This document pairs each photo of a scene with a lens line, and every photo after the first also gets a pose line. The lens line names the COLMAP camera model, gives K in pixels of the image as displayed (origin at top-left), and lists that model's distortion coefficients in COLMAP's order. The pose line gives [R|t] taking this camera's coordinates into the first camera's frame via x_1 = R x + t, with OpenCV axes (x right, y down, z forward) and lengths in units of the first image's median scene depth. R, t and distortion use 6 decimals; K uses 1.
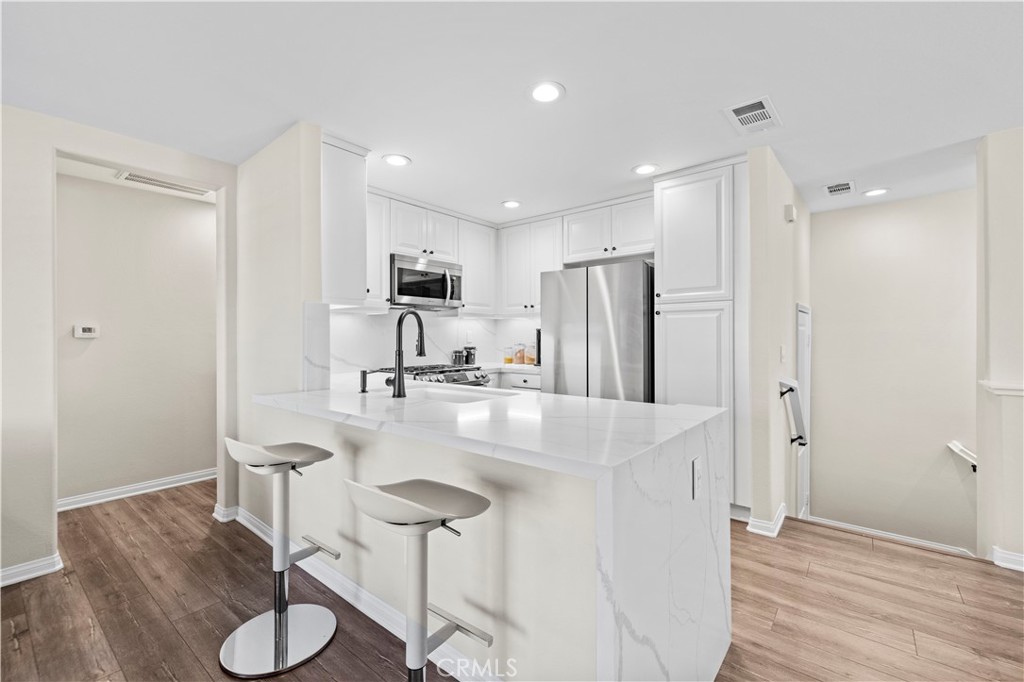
lens RADIAL K [[431.0, 0, 507.5], [0, 431.0, 336.8], [0, 0, 1]] dist [-0.000092, 0.000306]
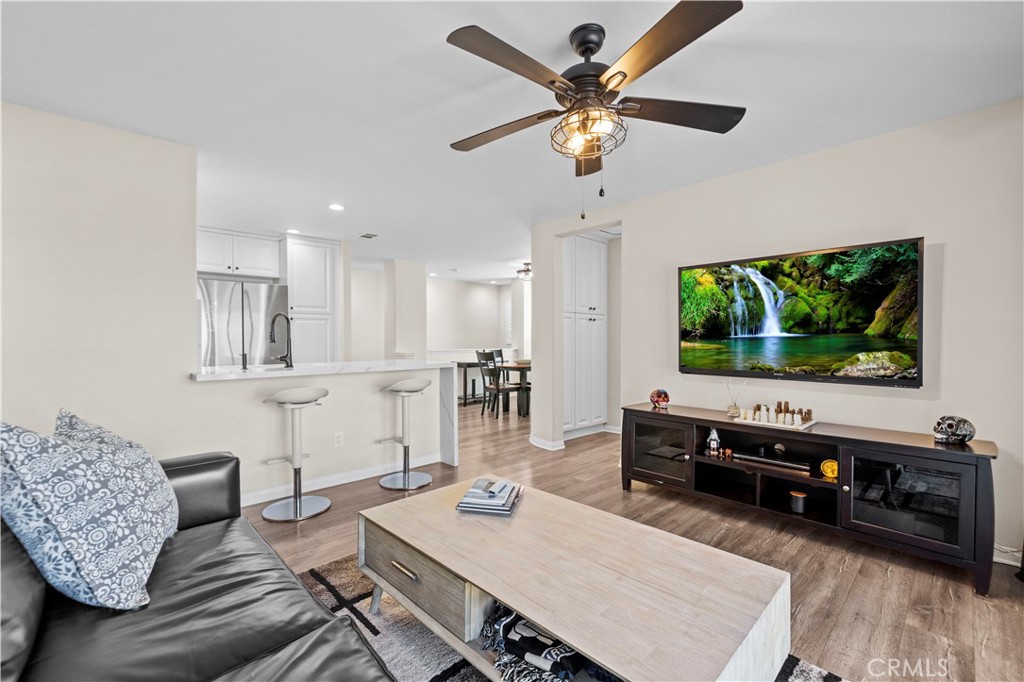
lens RADIAL K [[431.0, 0, 507.5], [0, 431.0, 336.8], [0, 0, 1]] dist [-0.000092, 0.000306]
pose [[0.114166, 0.006480, 0.993440, -1.200541], [-0.007223, 0.999958, -0.005693, 0.016534], [-0.993435, -0.006526, 0.114208, -0.009406]]
